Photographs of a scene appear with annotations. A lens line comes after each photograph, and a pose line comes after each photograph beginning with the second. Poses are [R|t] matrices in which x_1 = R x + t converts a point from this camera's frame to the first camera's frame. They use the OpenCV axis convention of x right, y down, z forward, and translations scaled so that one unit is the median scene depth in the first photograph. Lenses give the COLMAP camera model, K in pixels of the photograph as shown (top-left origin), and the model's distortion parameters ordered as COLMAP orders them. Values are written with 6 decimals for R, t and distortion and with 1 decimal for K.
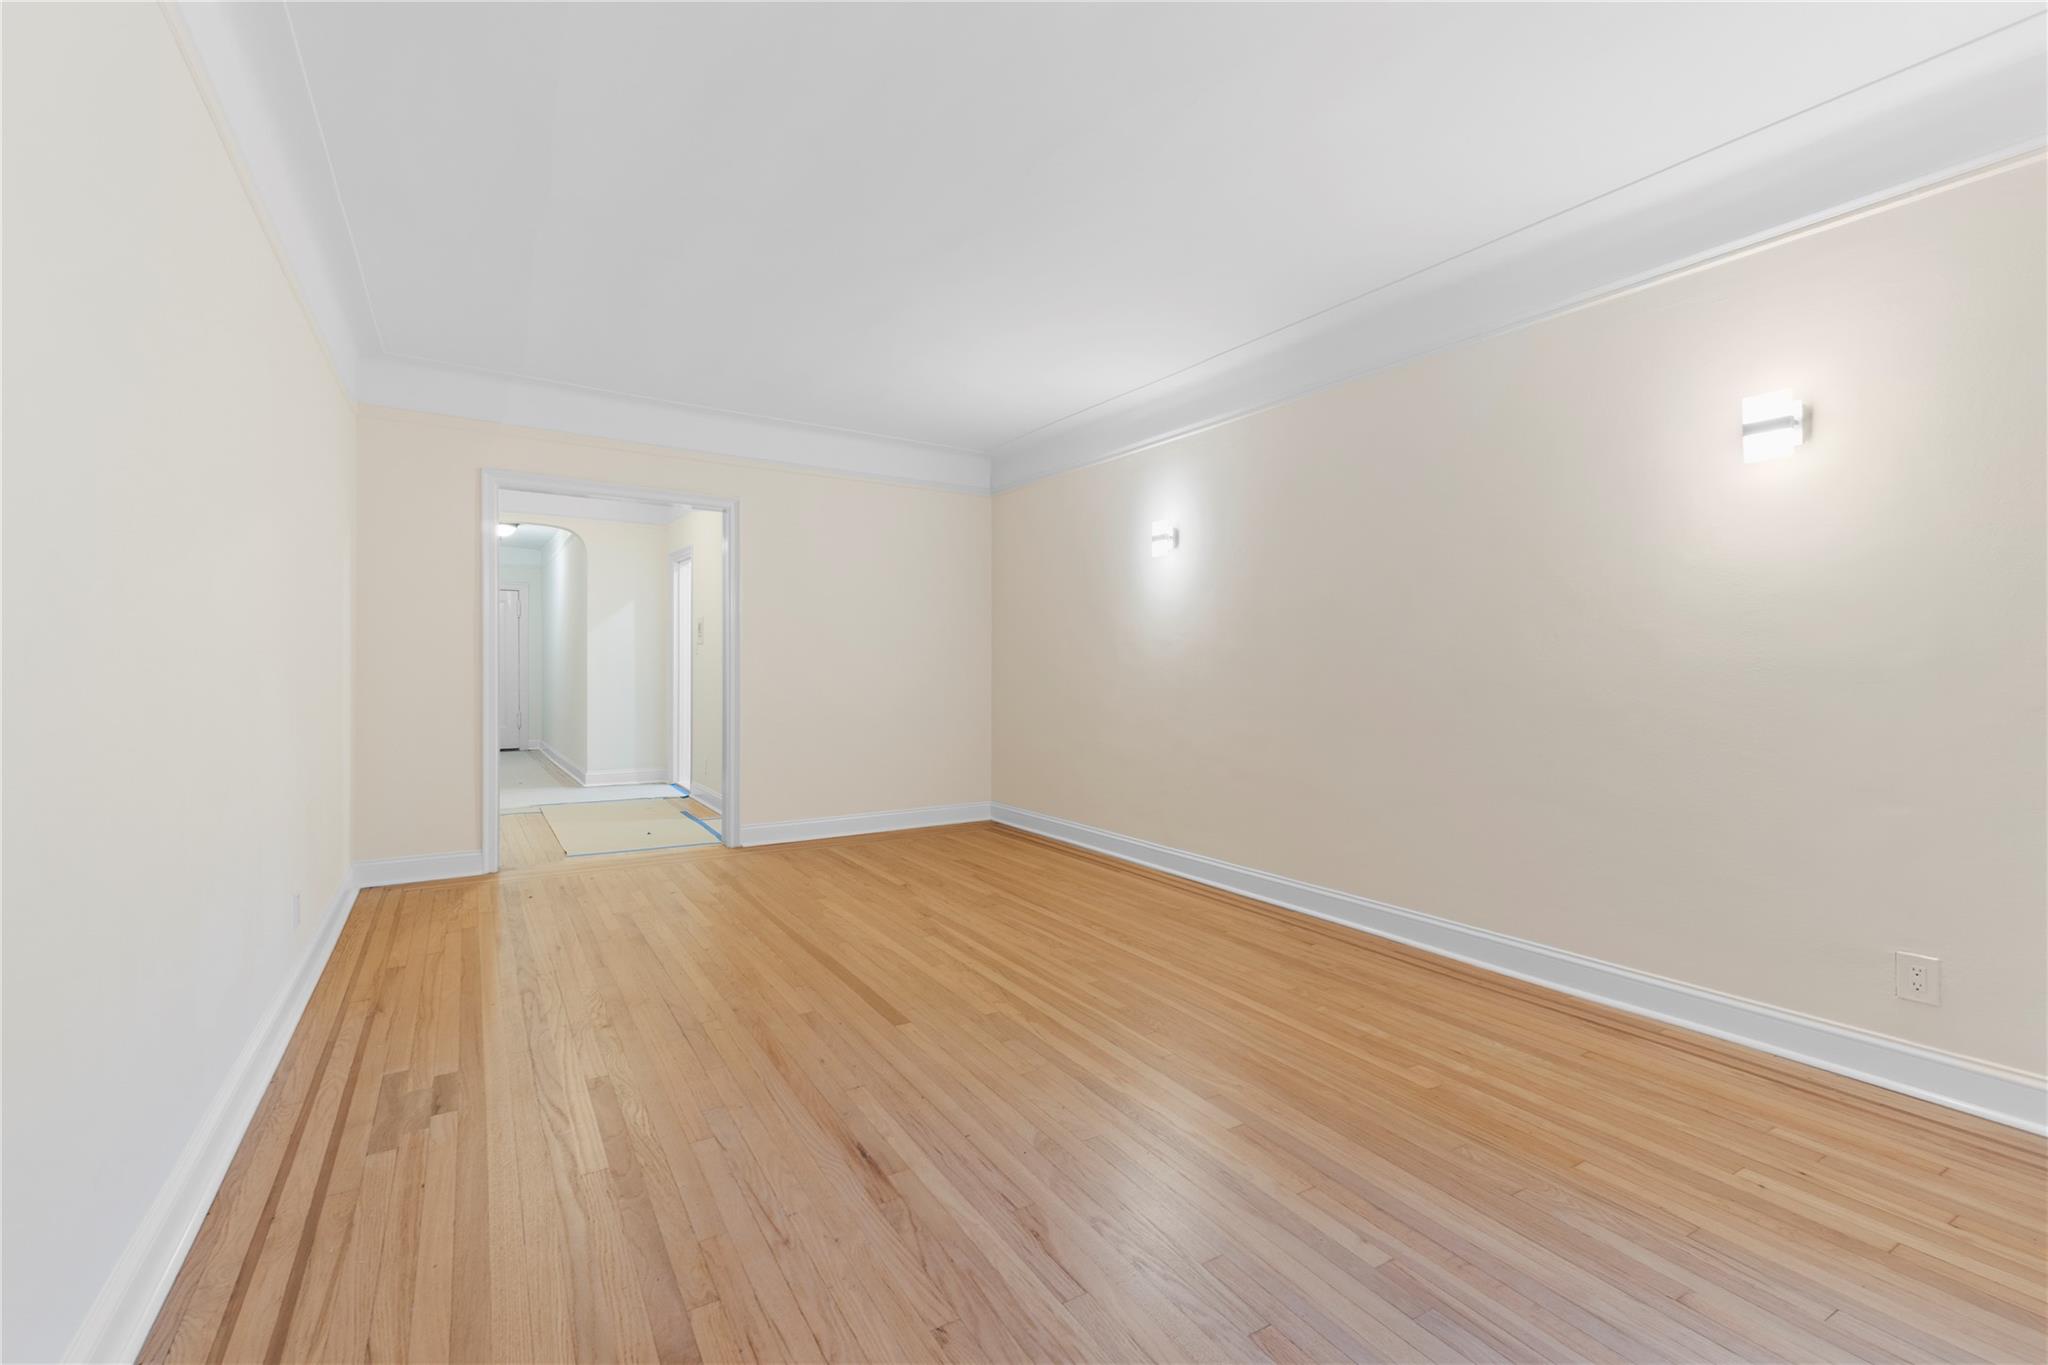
lens RADIAL K [[871.7, 0, 1021.8], [0, 871.7, 673.0], [0, 0, 1]] dist [0.035007, 0.000267]
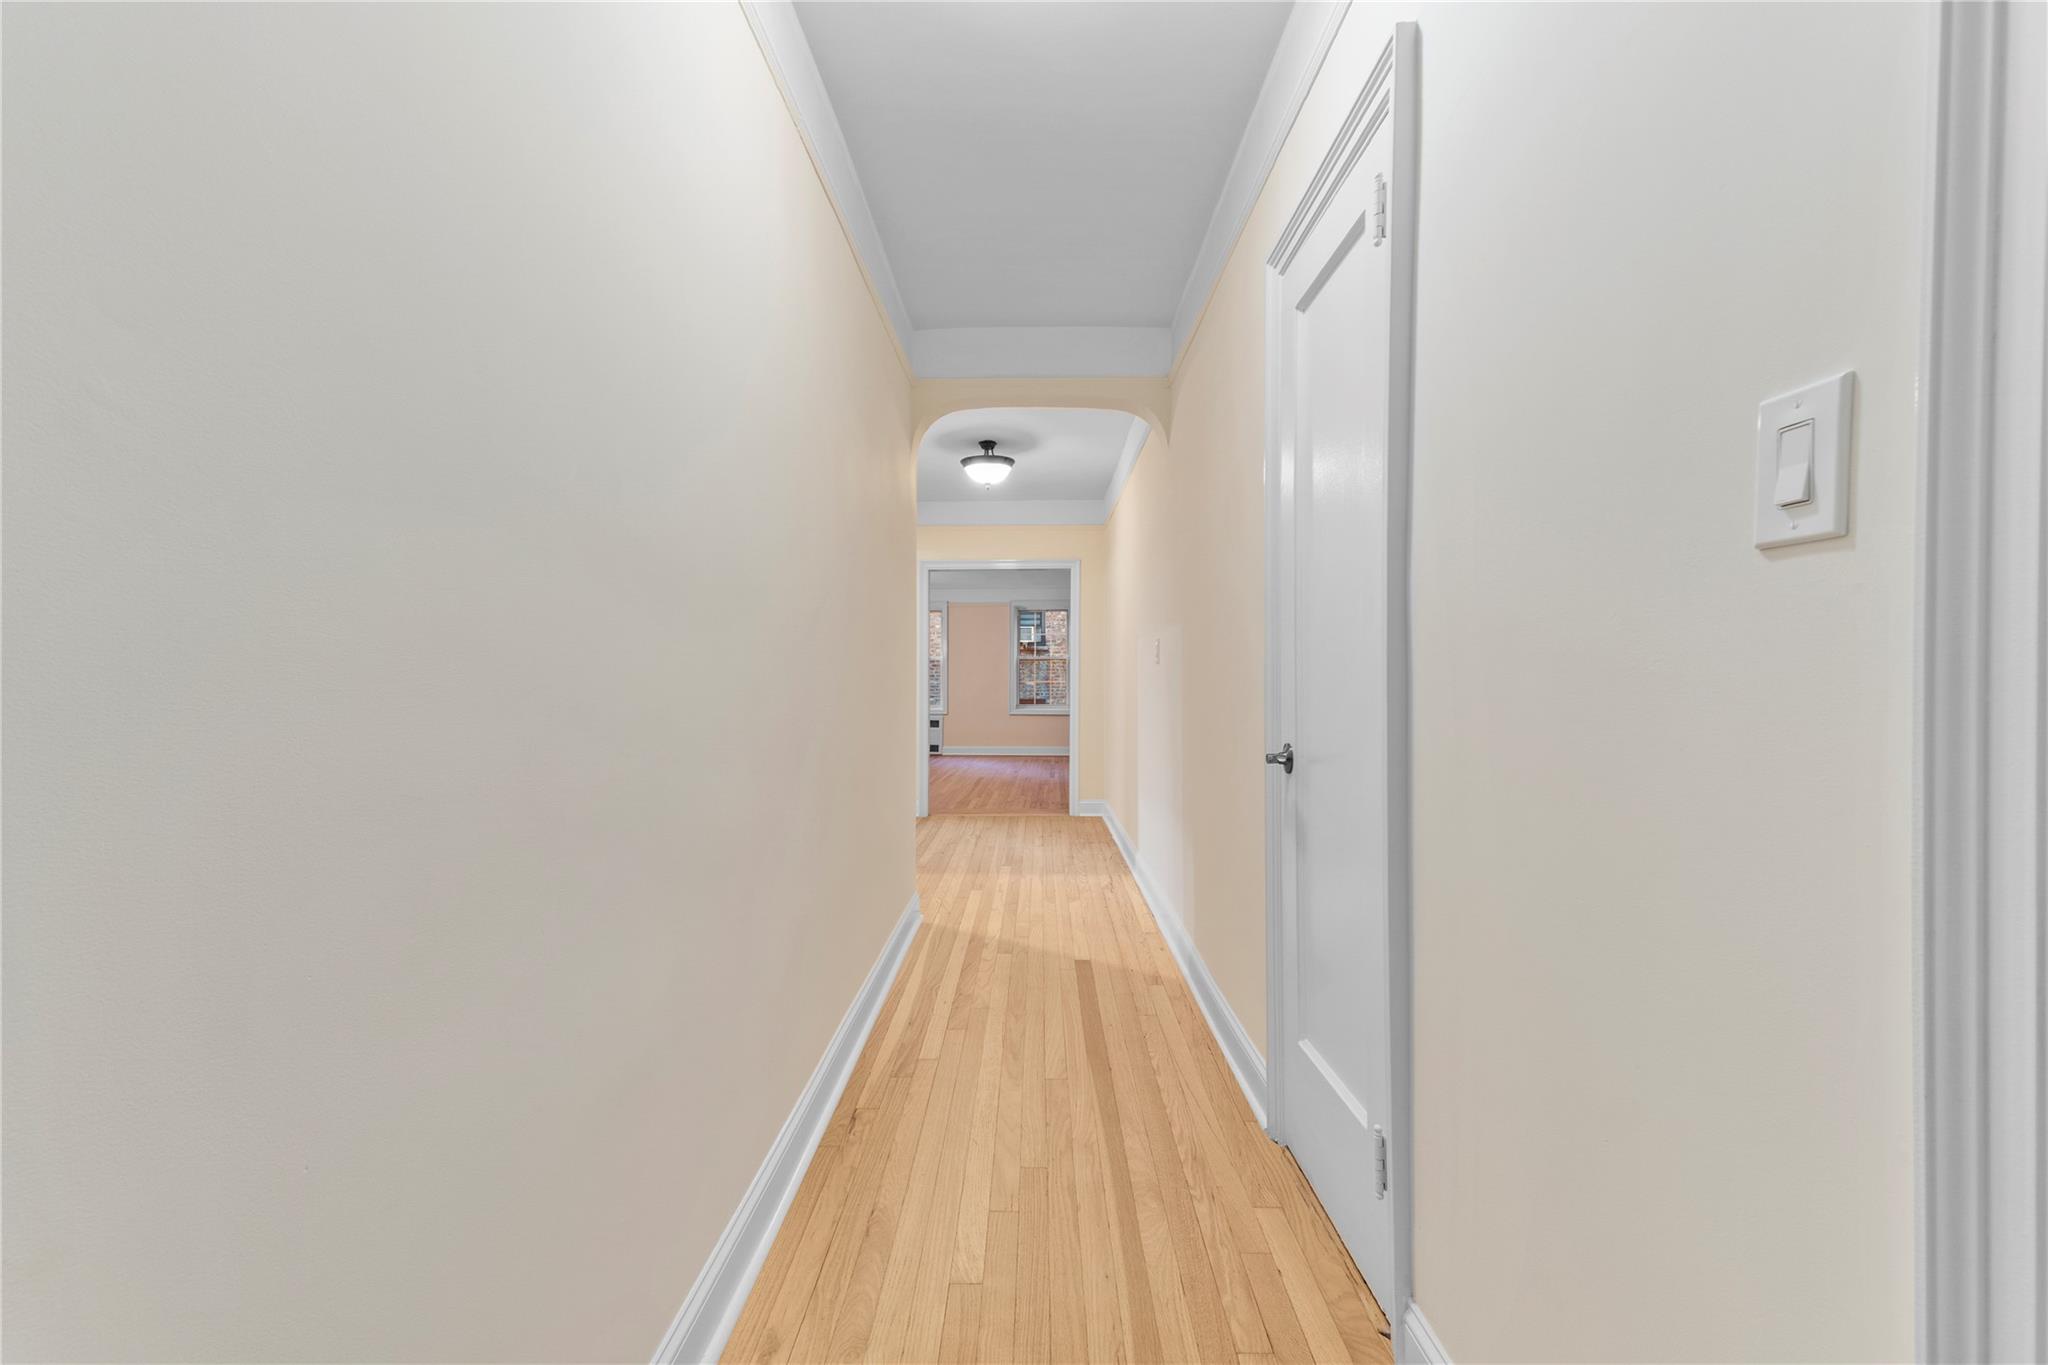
lens RADIAL K [[871.7, 0, 1024.5], [0, 871.7, 676.5], [0, 0, 1]] dist [0.035007, 0.000267]
pose [[-0.841299, -0.007973, 0.540512, -0.556985], [0.003220, 0.999800, 0.019760, 0.006813], [-0.540561, 0.018364, -0.841104, 1.620438]]
